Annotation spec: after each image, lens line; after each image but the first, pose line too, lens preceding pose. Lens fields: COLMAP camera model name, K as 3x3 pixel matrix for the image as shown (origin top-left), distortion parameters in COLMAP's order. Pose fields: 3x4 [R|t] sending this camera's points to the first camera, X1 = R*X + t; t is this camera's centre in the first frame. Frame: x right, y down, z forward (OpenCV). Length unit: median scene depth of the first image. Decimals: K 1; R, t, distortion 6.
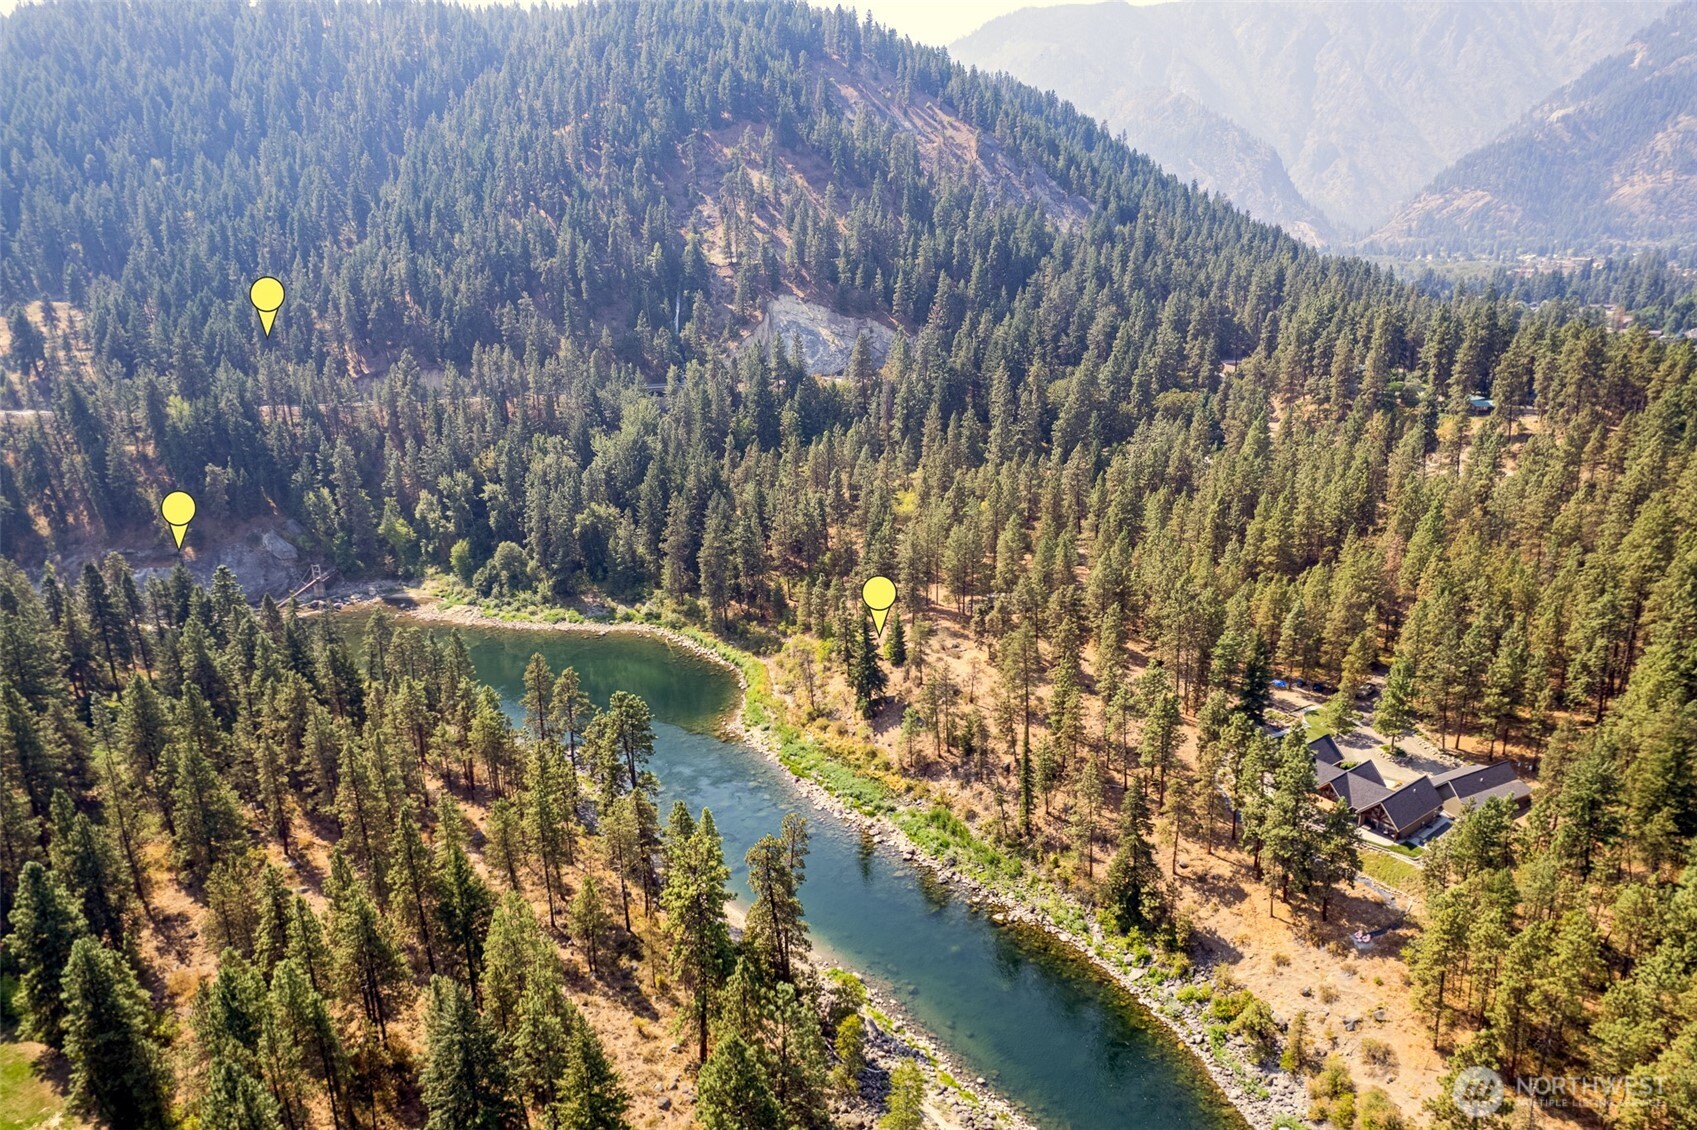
lens RADIAL K [[1096.4, 0, 848.5], [0, 1096.4, 565.0], [0, 0, 1]] dist [-0.078657, 0.080604]
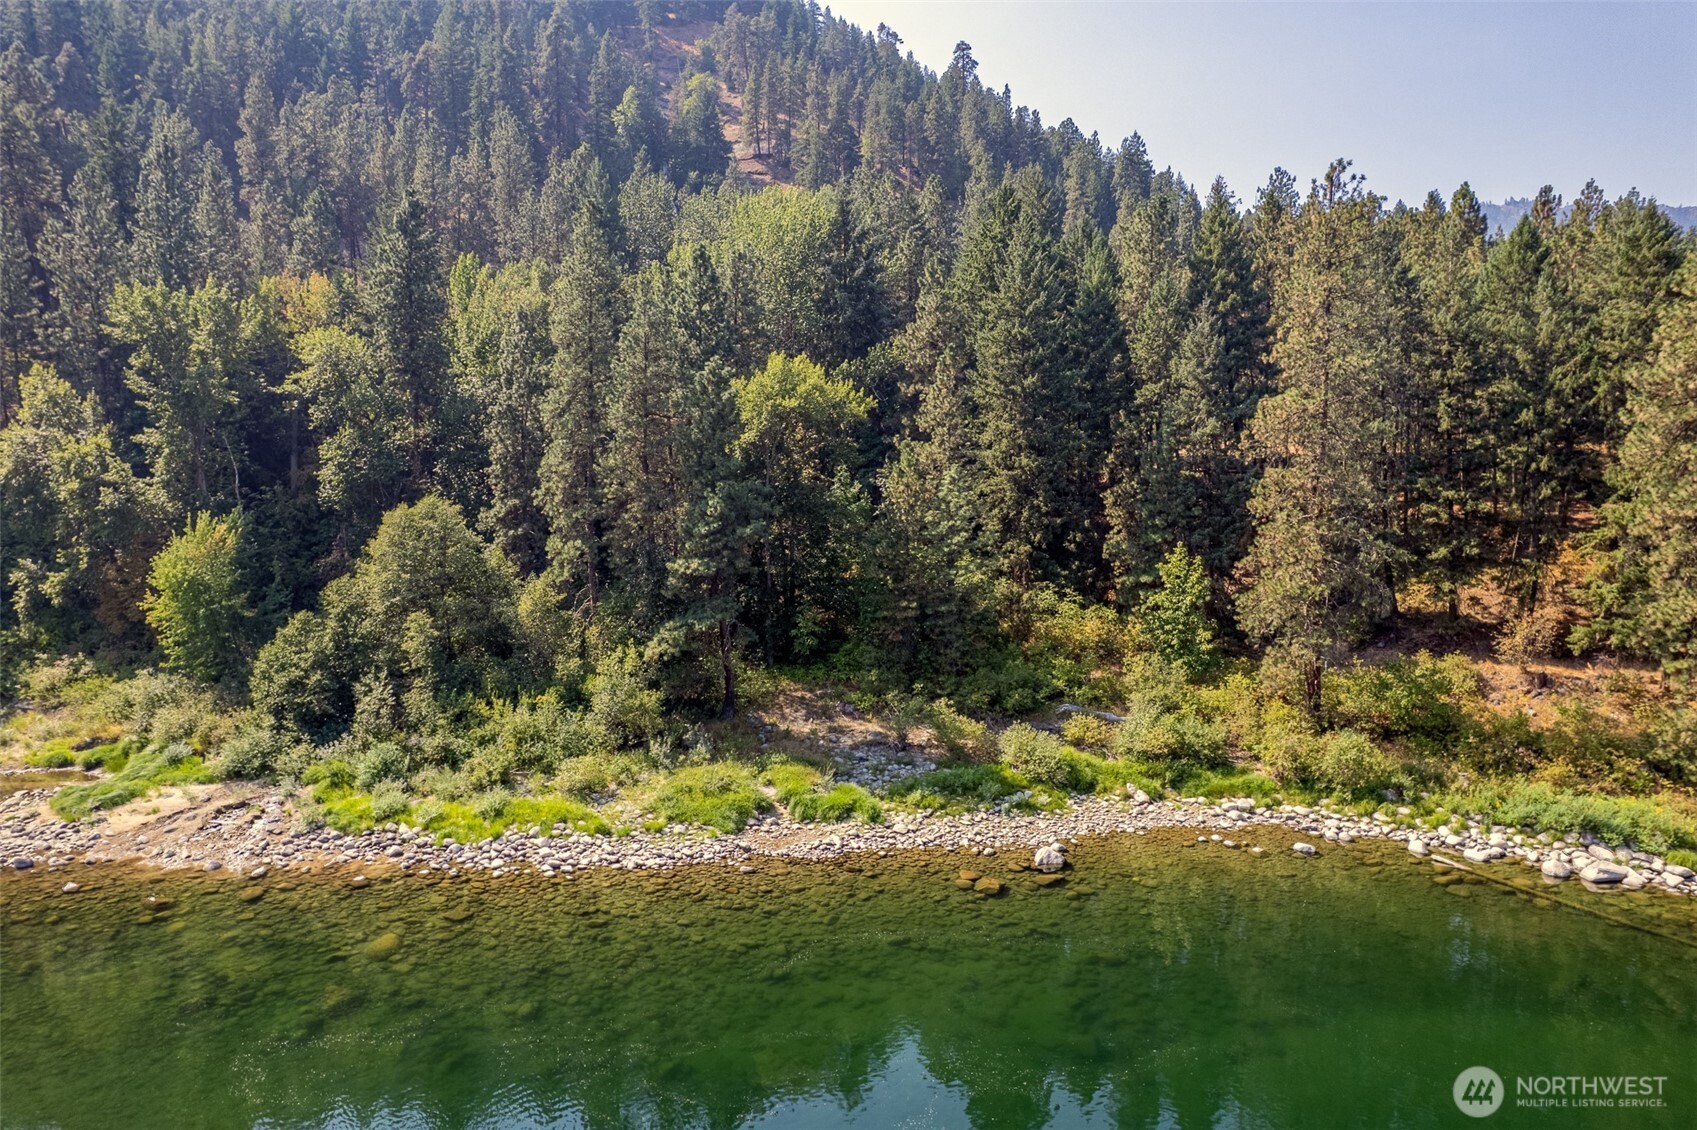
lens RADIAL K [[1096.4, 0, 848.5], [0, 1096.4, 565.0], [0, 0, 1]] dist [-0.078657, 0.080604]
pose [[0.971825, -0.017543, 0.235048, -0.283677], [0.067259, 0.976404, -0.205210, 0.046690], [-0.225902, 0.215237, 0.950074, 0.772179]]
